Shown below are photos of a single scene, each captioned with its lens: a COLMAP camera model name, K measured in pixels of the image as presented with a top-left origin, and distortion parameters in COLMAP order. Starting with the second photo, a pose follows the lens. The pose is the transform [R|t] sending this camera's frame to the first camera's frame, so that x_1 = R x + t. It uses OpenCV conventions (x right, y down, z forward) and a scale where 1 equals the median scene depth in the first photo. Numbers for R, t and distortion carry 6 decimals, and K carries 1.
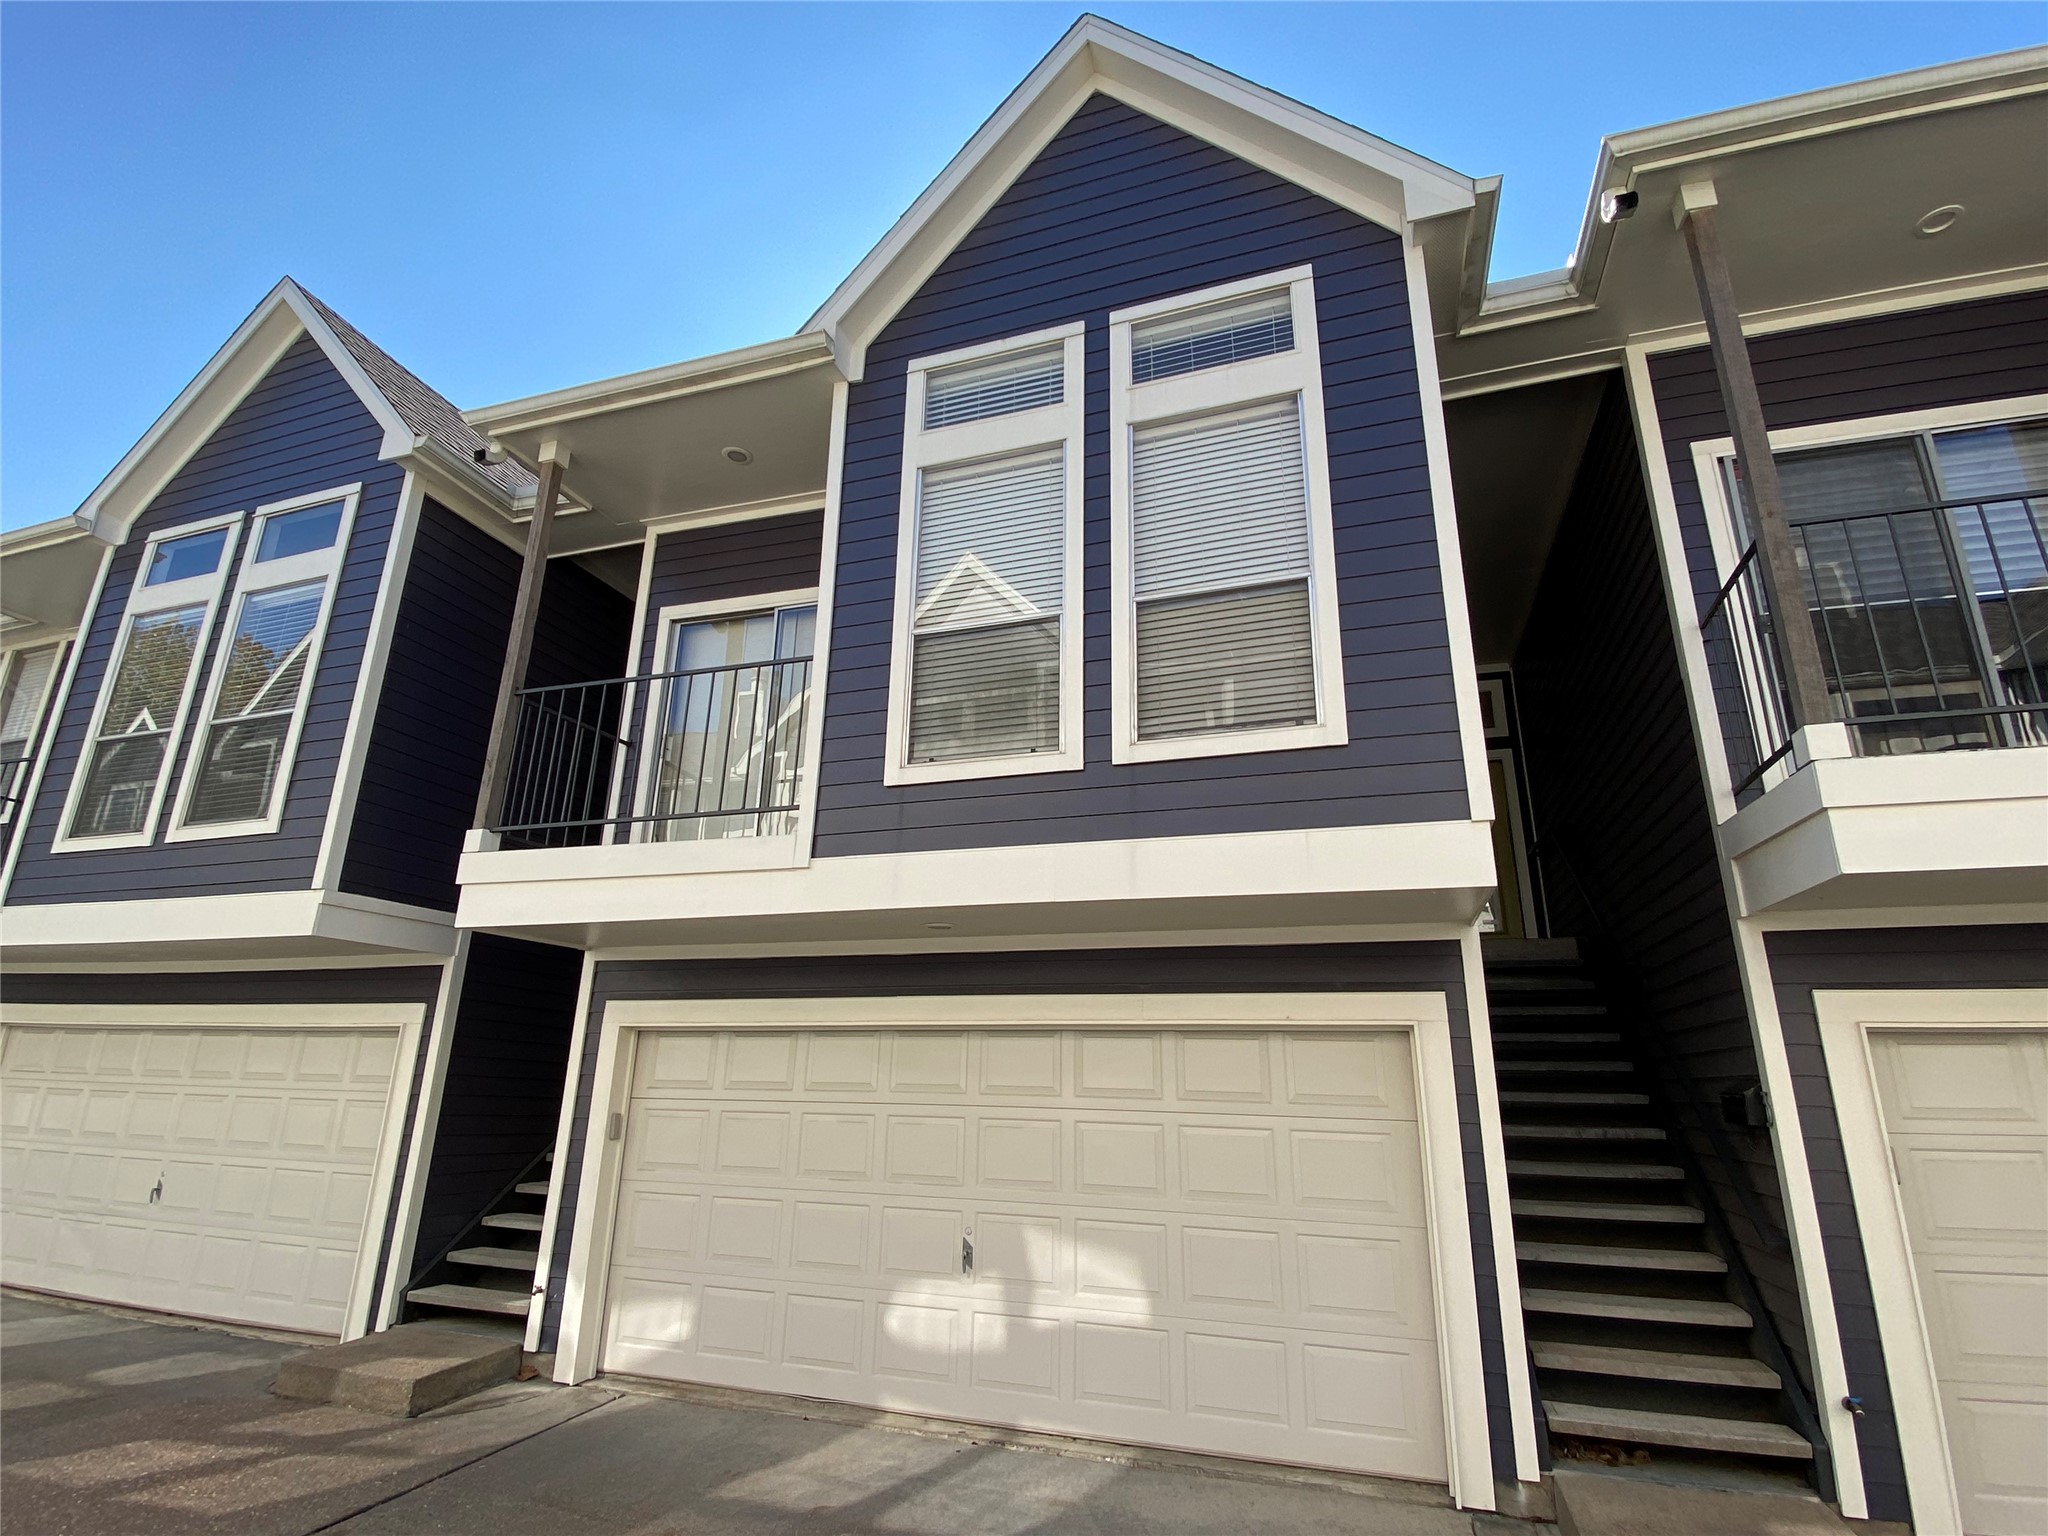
lens RADIAL K [[996.9, 0, 1024.0], [0, 996.9, 768.0], [0, 0, 1]] dist [-0.000275, -0.011688]
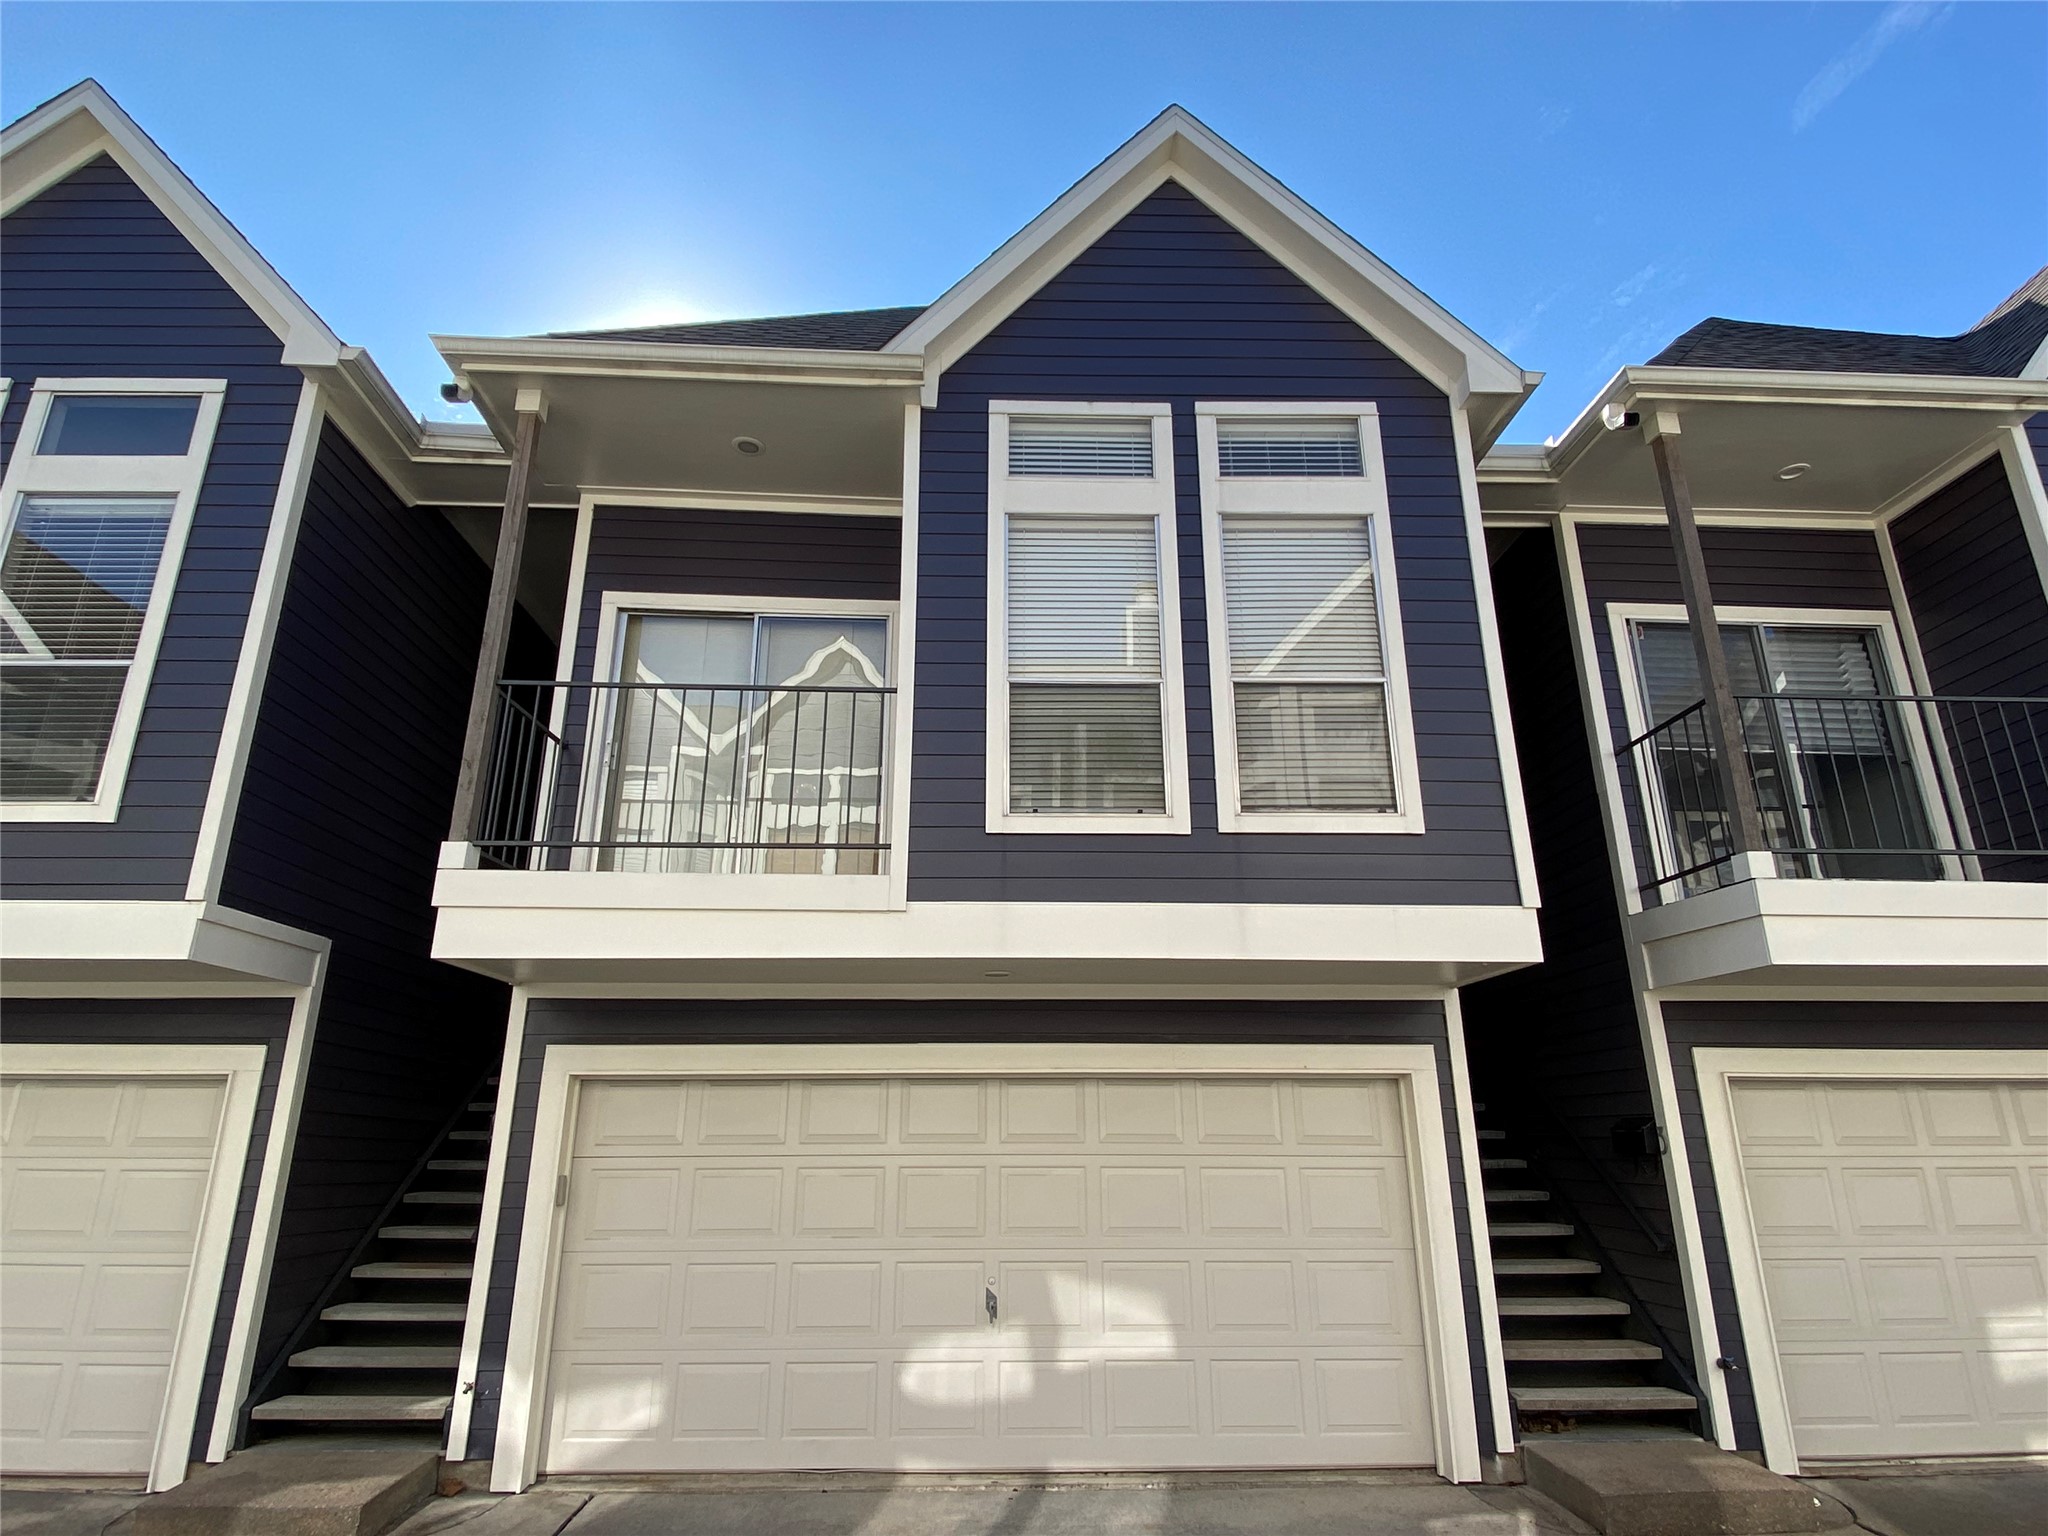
lens RADIAL K [[1106.9, 0, 1024.0], [0, 1106.9, 768.0], [0, 0, 1]] dist [0.004081, -0.015148]
pose [[0.935199, 0.093296, 0.341612, -0.462781], [-0.089127, 0.995629, -0.027917, -0.018227], [-0.342723, -0.004339, 0.939427, -0.049975]]
